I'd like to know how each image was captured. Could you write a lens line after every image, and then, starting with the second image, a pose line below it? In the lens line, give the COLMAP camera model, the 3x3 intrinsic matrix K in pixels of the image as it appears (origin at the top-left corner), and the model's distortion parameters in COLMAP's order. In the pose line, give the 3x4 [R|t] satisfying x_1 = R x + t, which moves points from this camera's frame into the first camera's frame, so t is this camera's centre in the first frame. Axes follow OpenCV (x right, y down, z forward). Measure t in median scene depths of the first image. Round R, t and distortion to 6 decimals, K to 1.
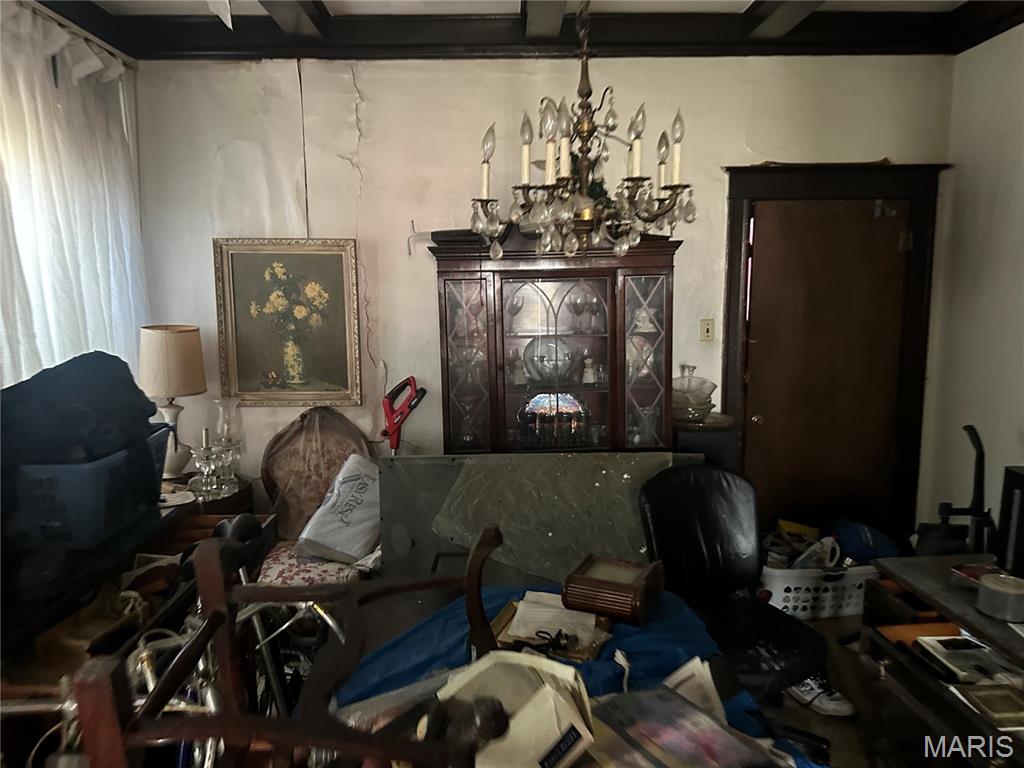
lens RADIAL K [[728.3, 0, 516.5], [0, 728.3, 387.6], [0, 0, 1]] dist [0.049491, -0.068009]
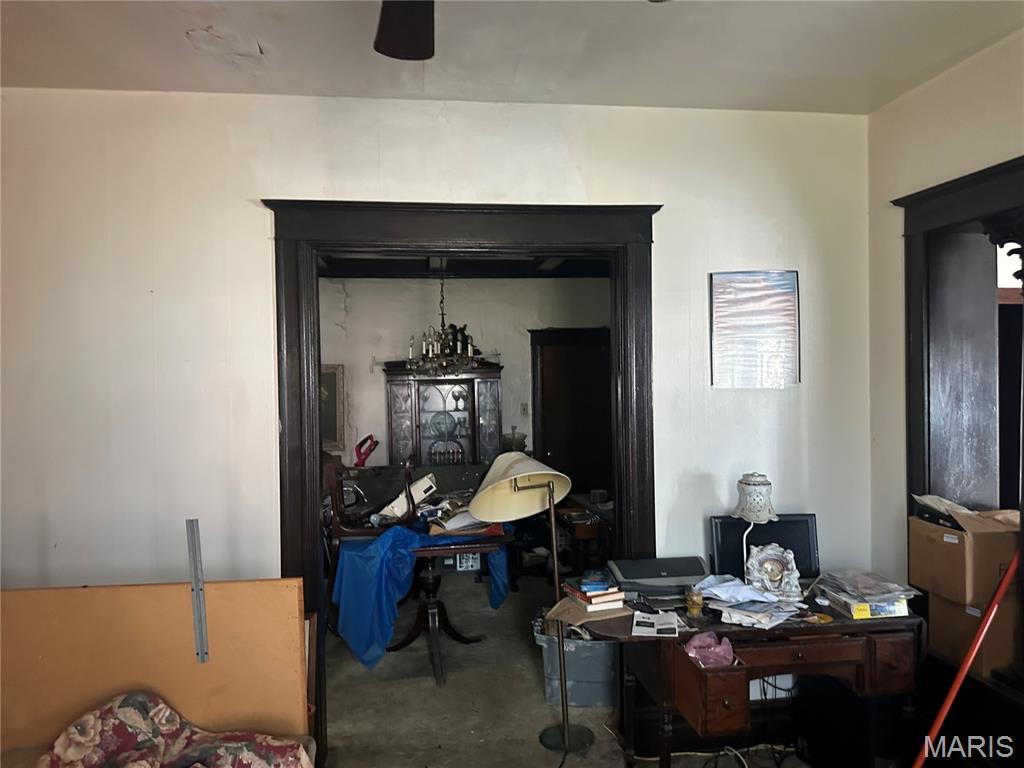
lens RADIAL K [[728.3, 0, 515.2], [0, 728.3, 388.8], [0, 0, 1]] dist [0.049491, -0.068009]
pose [[0.994574, -0.006991, 0.103798, 0.035515], [0.021246, 0.990360, -0.136879, 0.141789], [-0.101841, 0.138342, 0.985134, -0.982078]]
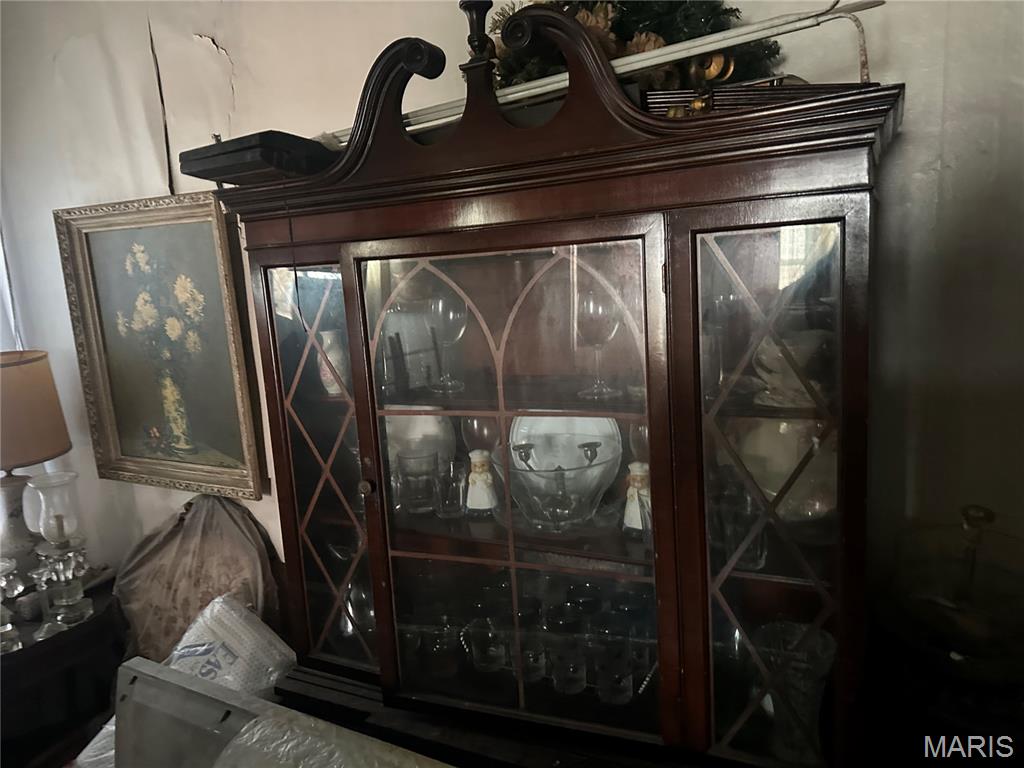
lens RADIAL K [[728.3, 0, 493.0], [0, 728.3, 381.0], [0, 0, 1]] dist [0.049491, -0.068009]
pose [[0.876906, 0.034144, -0.479448, 0.206427], [-0.011210, 0.998655, 0.050618, -0.097219], [0.480532, -0.039013, 0.876109, 0.636025]]
